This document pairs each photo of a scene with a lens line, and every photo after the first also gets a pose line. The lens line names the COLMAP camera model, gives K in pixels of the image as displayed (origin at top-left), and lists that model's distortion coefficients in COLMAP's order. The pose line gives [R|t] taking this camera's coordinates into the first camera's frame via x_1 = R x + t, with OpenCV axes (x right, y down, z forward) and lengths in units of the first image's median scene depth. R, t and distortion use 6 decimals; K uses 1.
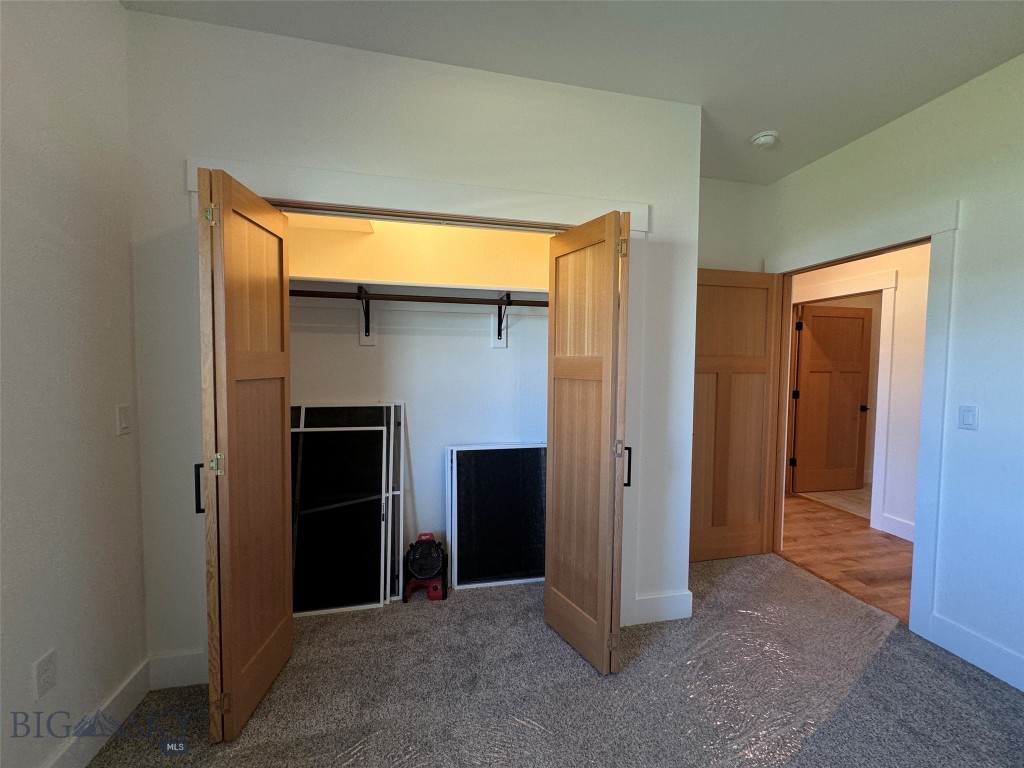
lens RADIAL K [[407.3, 0, 507.6], [0, 407.3, 382.8], [0, 0, 1]] dist [-0.001464, 0.000229]
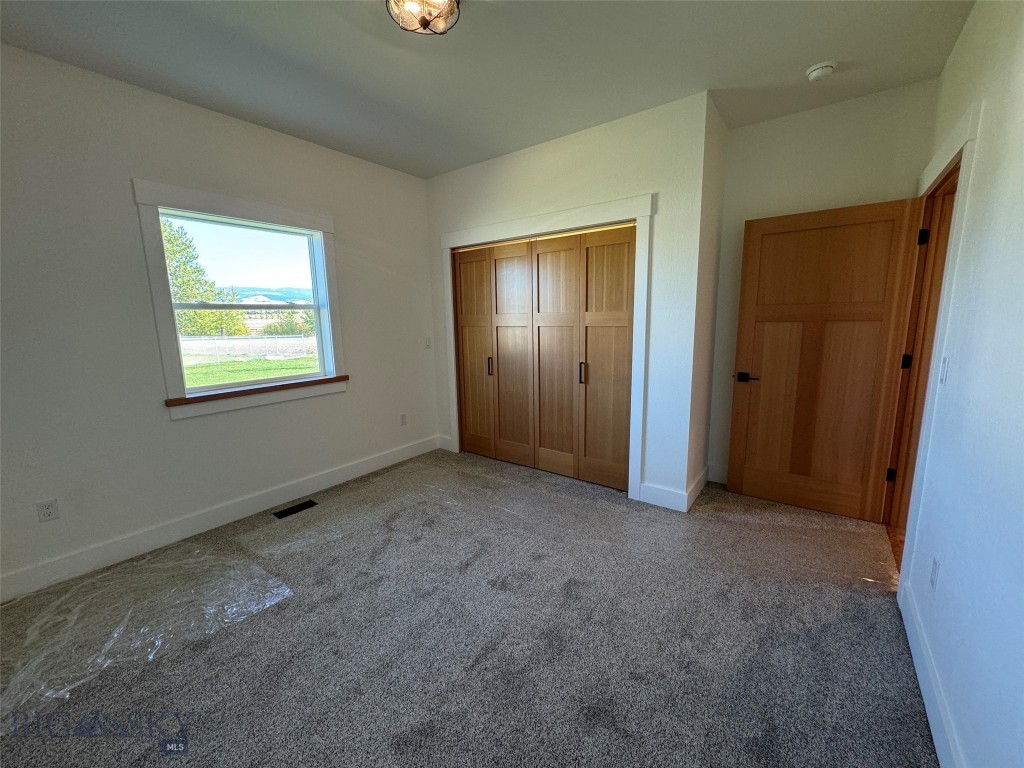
lens RADIAL K [[407.3, 0, 511.7], [0, 407.3, 382.6], [0, 0, 1]] dist [-0.001464, 0.000229]
pose [[0.651595, 0.107696, -0.750883, 0.961964], [-0.021646, 0.992107, 0.123510, 0.022433], [0.758258, -0.064225, 0.648783, -0.210664]]
